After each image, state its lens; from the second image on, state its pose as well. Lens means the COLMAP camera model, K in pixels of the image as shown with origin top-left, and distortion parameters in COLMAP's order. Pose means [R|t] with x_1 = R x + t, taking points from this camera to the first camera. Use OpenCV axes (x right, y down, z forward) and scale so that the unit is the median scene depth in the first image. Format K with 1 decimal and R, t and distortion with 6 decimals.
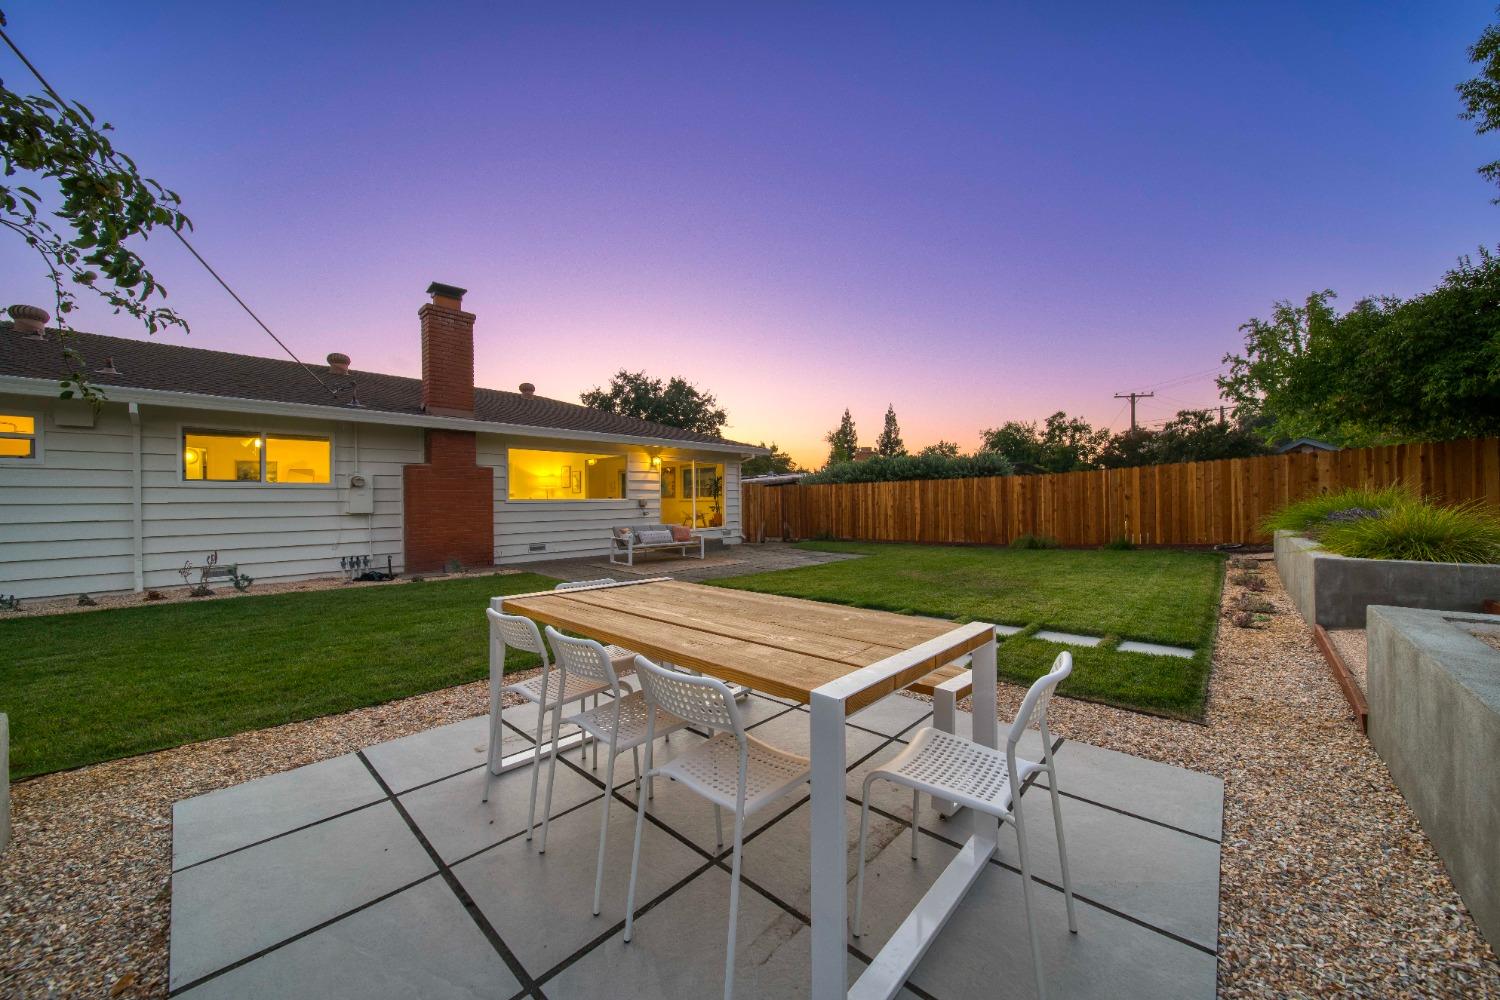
lens RADIAL K [[524.7, 0, 747.8], [0, 524.7, 497.7], [0, 0, 1]] dist [0.000435, -0.001920]
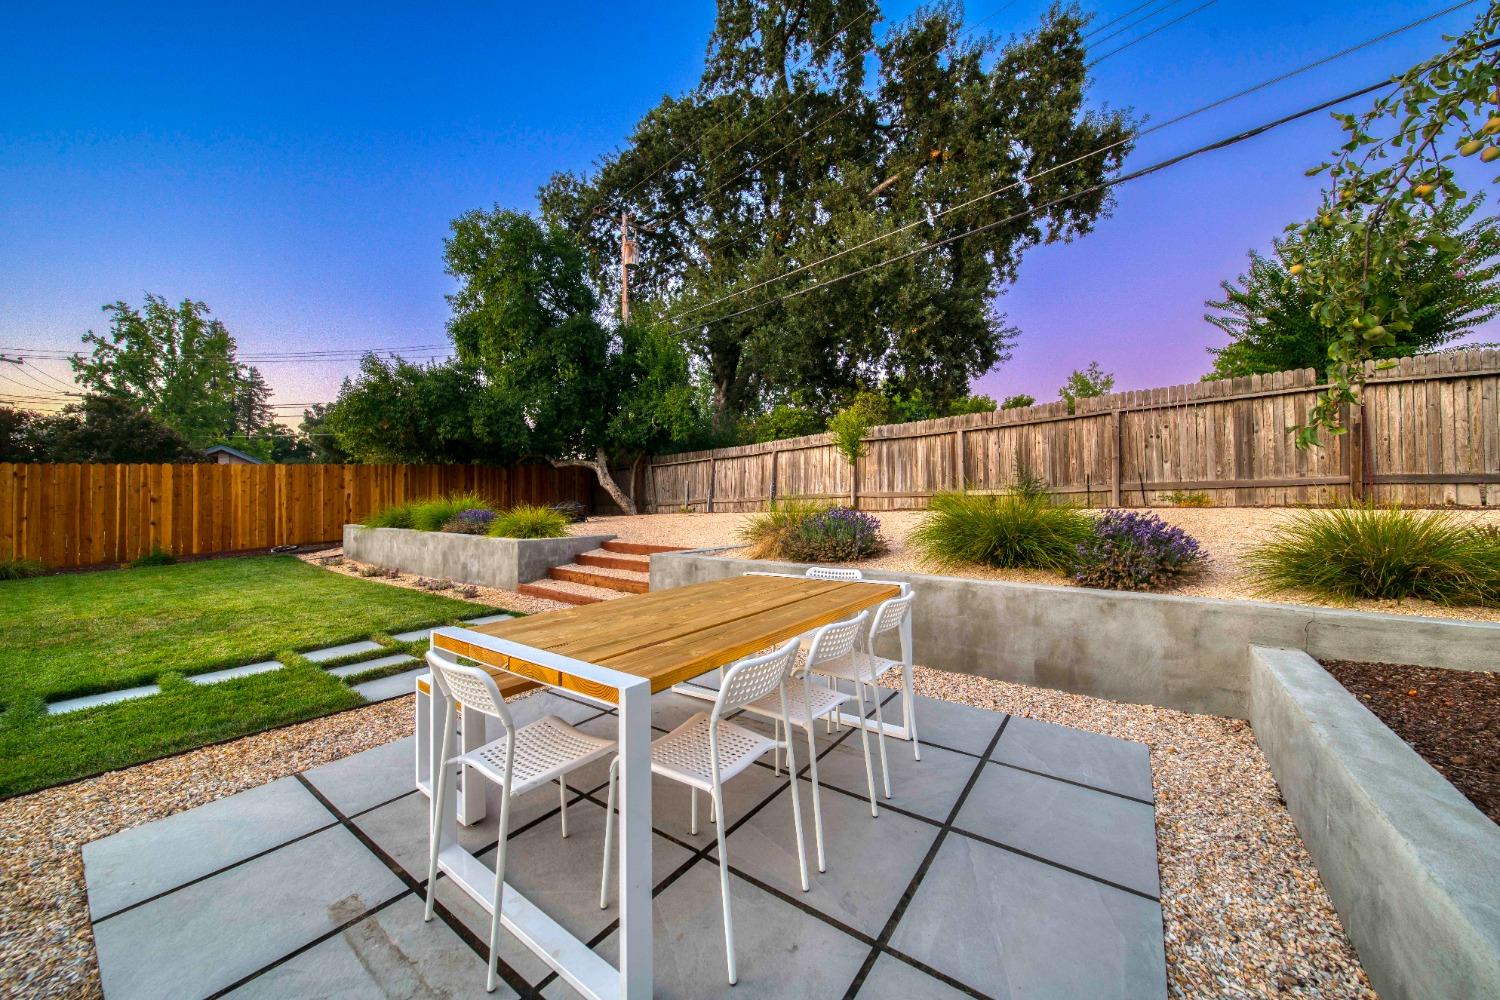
lens RADIAL K [[524.7, 0, 745.0], [0, 524.7, 499.1], [0, 0, 1]] dist [0.000435, -0.001920]
pose [[-0.110608, 0.012493, 0.993786, -0.199659], [-0.006113, 0.999894, -0.013250, 0.003003], [-0.993845, -0.007540, -0.110520, 0.188121]]
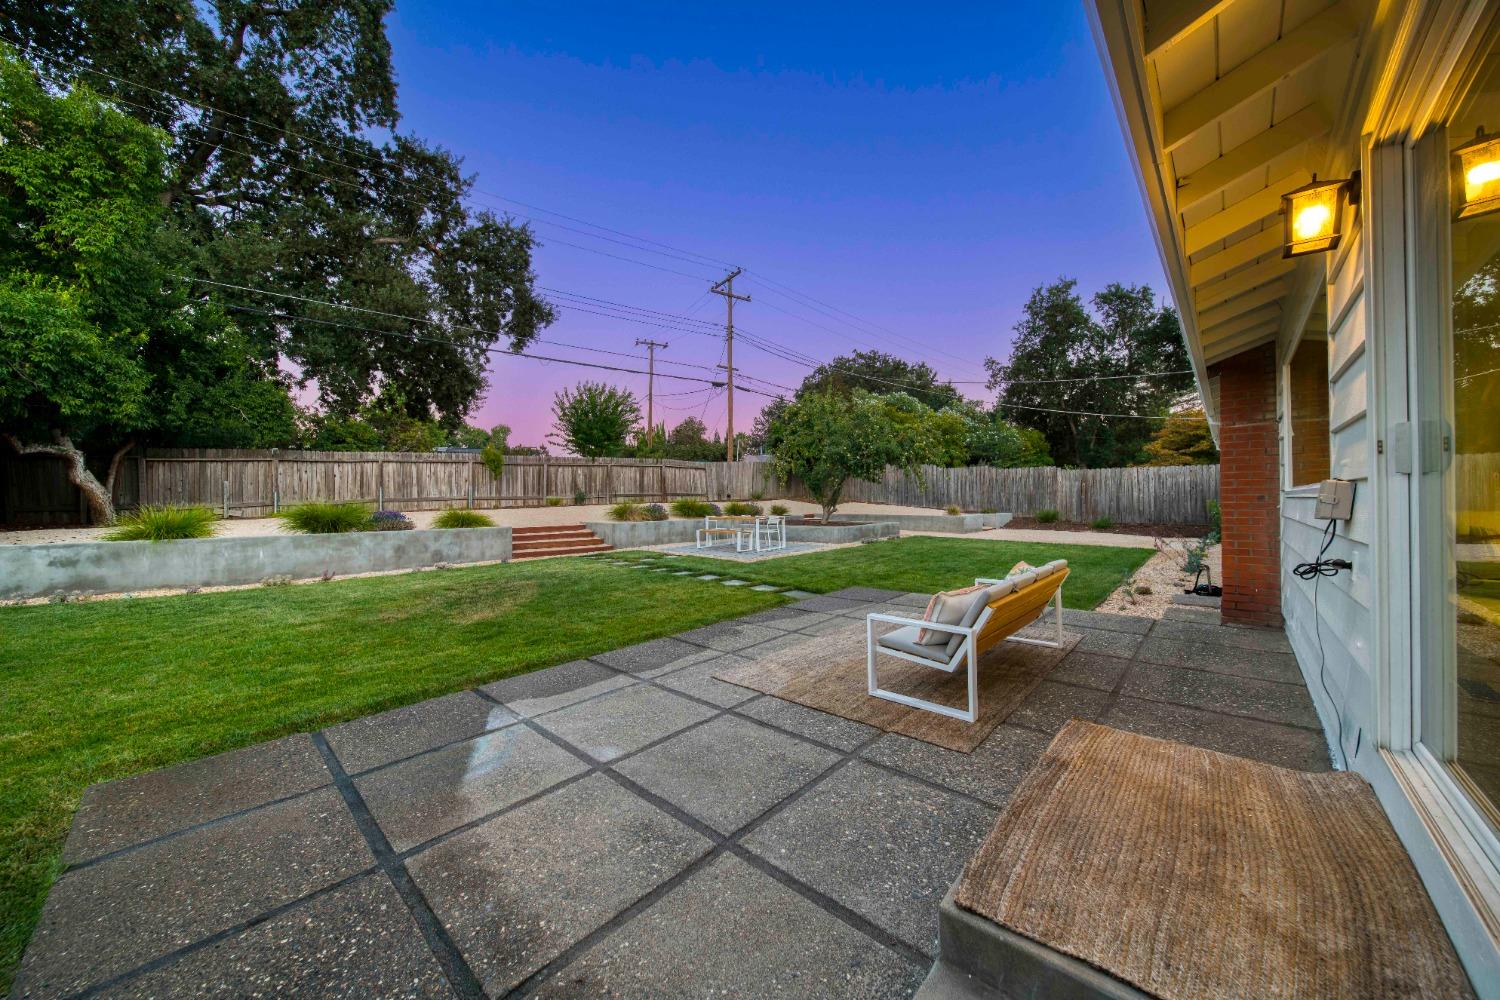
lens RADIAL K [[524.7, 0, 745.0], [0, 524.7, 498.6], [0, 0, 1]] dist [0.000435, -0.001920]
pose [[-0.999870, 0.016144, 0.000150, -0.013974], [0.016142, 0.999832, -0.008627, 0.007225], [-0.000289, -0.008623, -0.999963, 1.317387]]
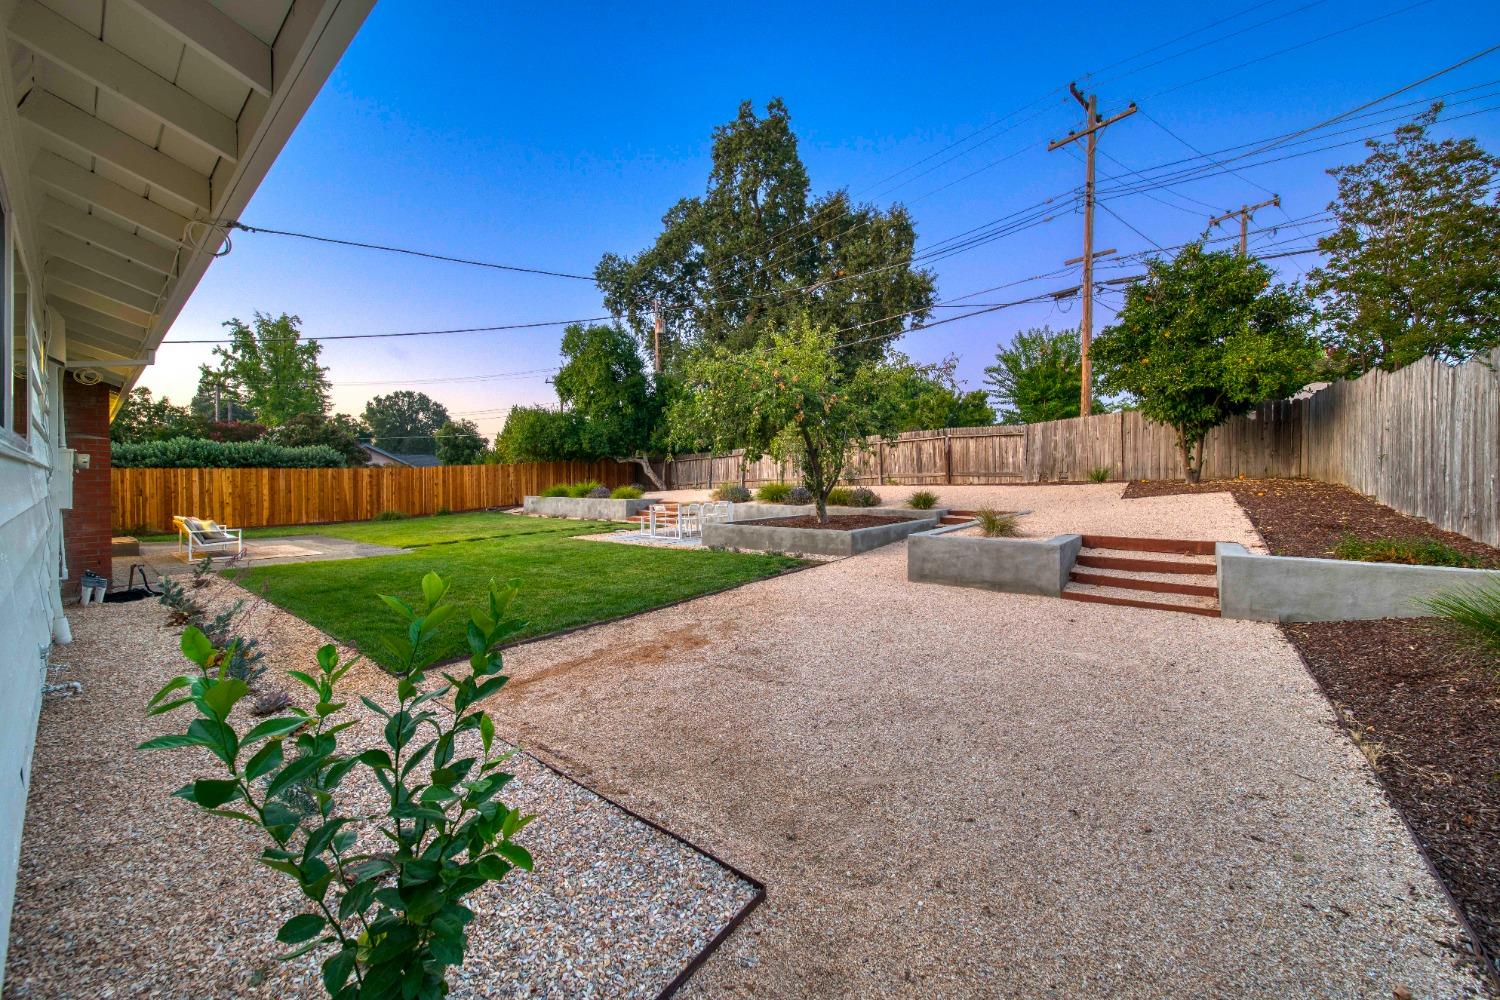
lens RADIAL K [[524.7, 0, 745.8], [0, 524.7, 489.4], [0, 0, 1]] dist [0.000435, -0.001920]
pose [[-0.079122, -0.012822, 0.996782, -1.102263], [0.000930, 0.999916, 0.012936, -0.005013], [-0.996865, 0.001950, -0.079103, 0.152275]]
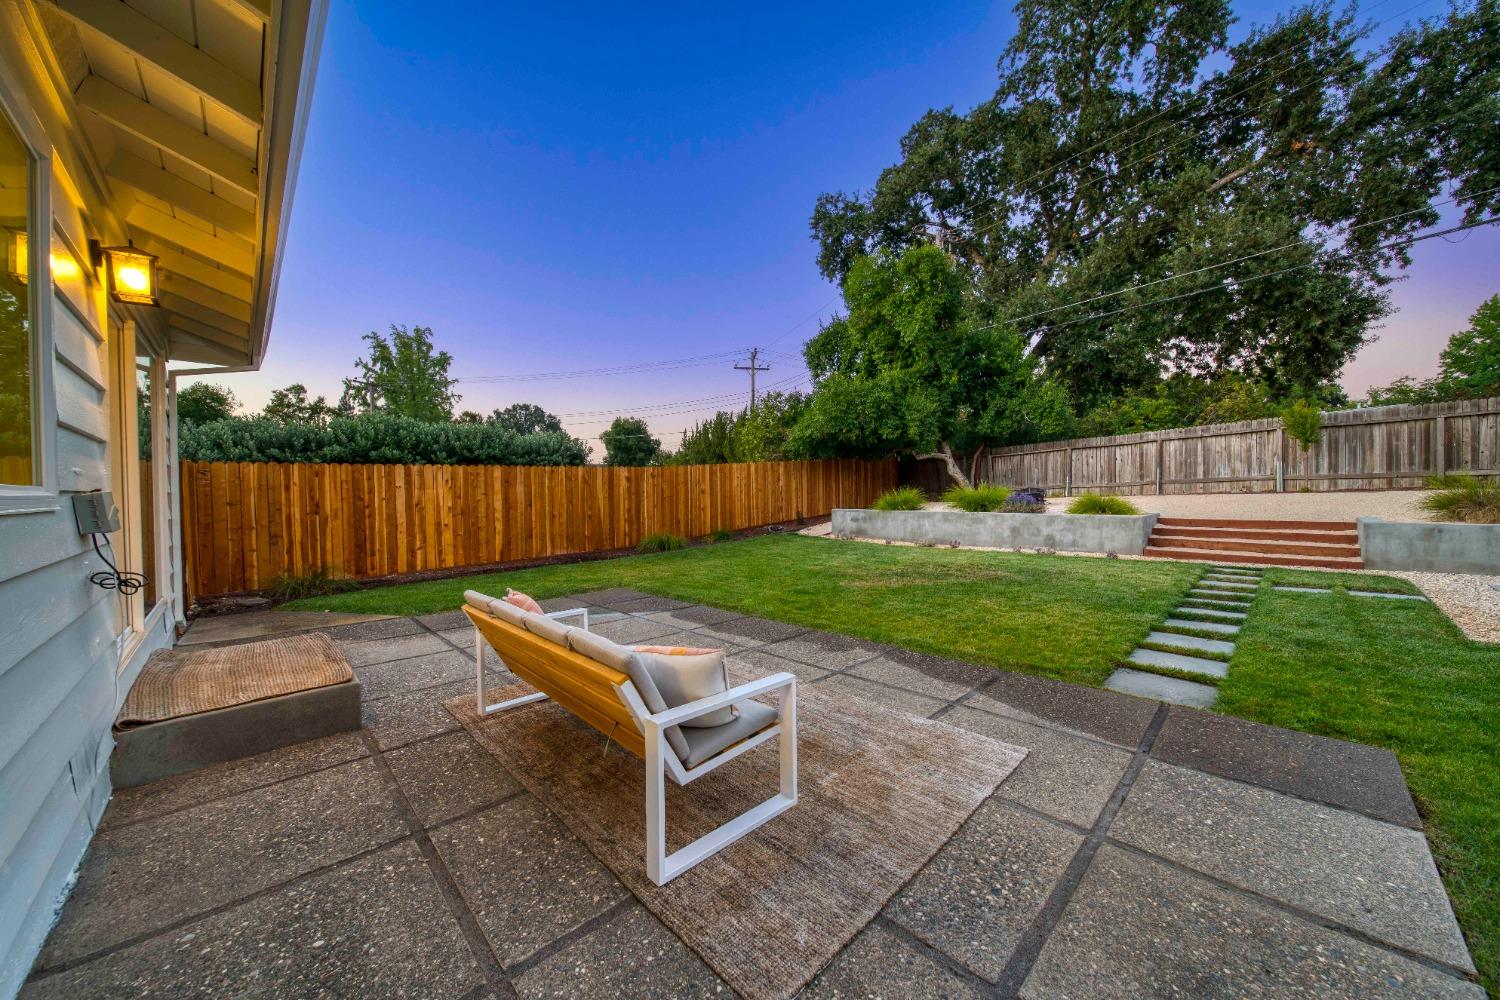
lens RADIAL K [[524.7, 0, 747.0], [0, 524.7, 498.2], [0, 0, 1]] dist [0.000435, -0.001920]
pose [[0.058500, -0.007070, 0.998262, -0.387964], [0.008973, 0.999938, 0.006556, 0.006335], [-0.998247, 0.008574, 0.058560, 0.900236]]
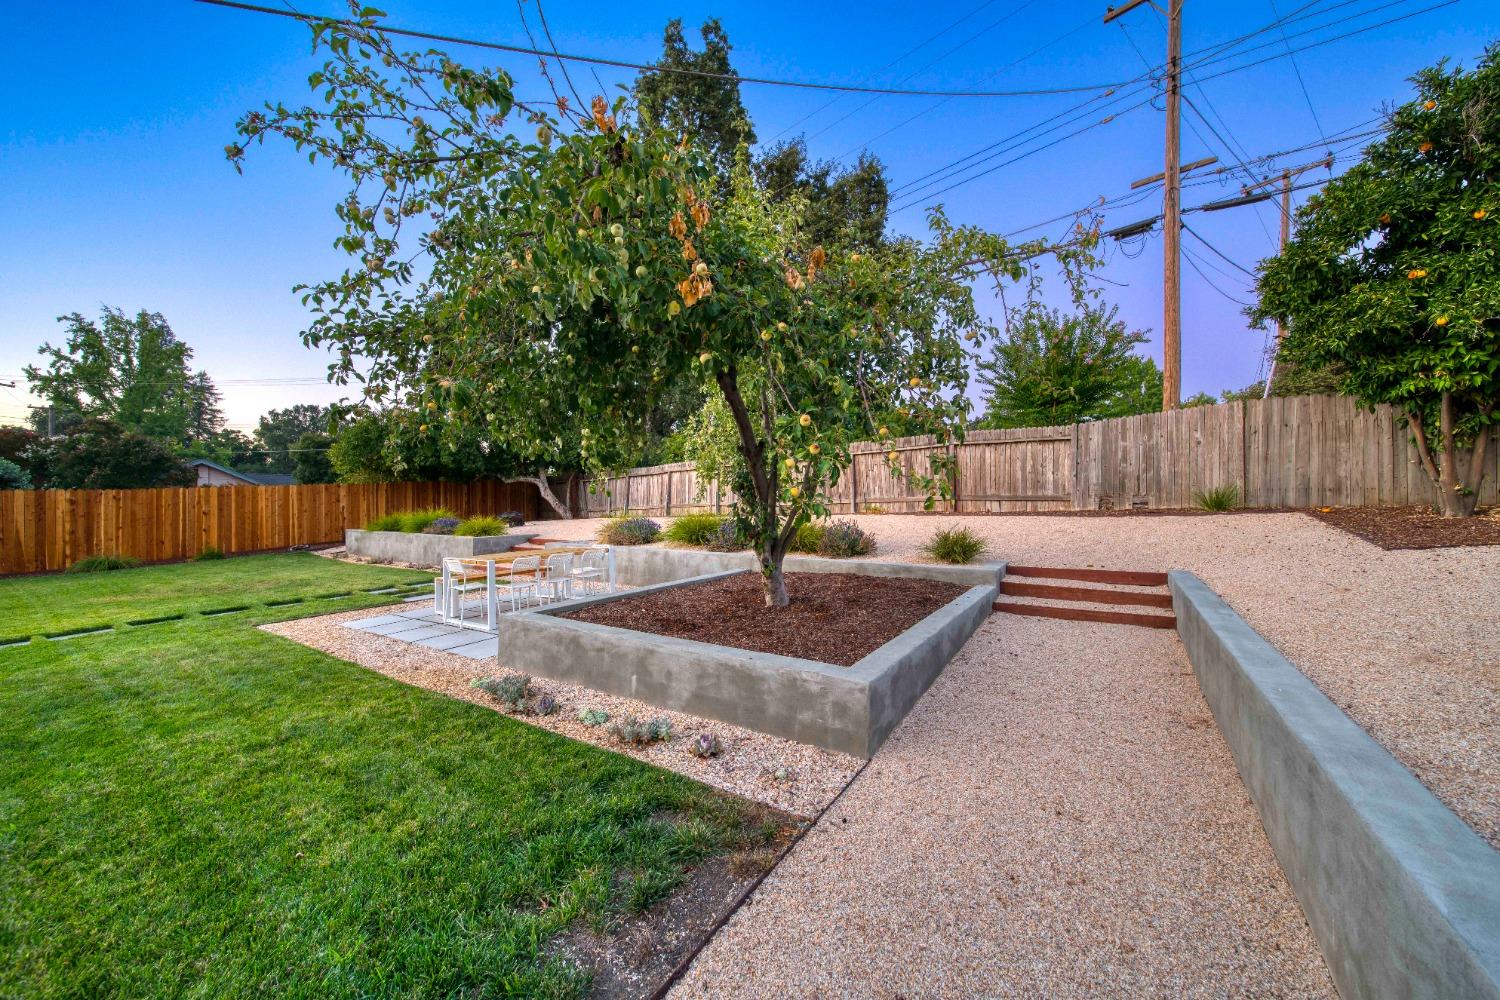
lens RADIAL K [[524.7, 0, 744.3], [0, 524.7, 496.9], [0, 0, 1]] dist [0.000435, -0.001920]
pose [[-0.168717, 0.018764, 0.985486, -0.628168], [0.002819, 0.999824, -0.018554, -0.013073], [-0.985661, -0.000352, -0.168740, 0.045947]]
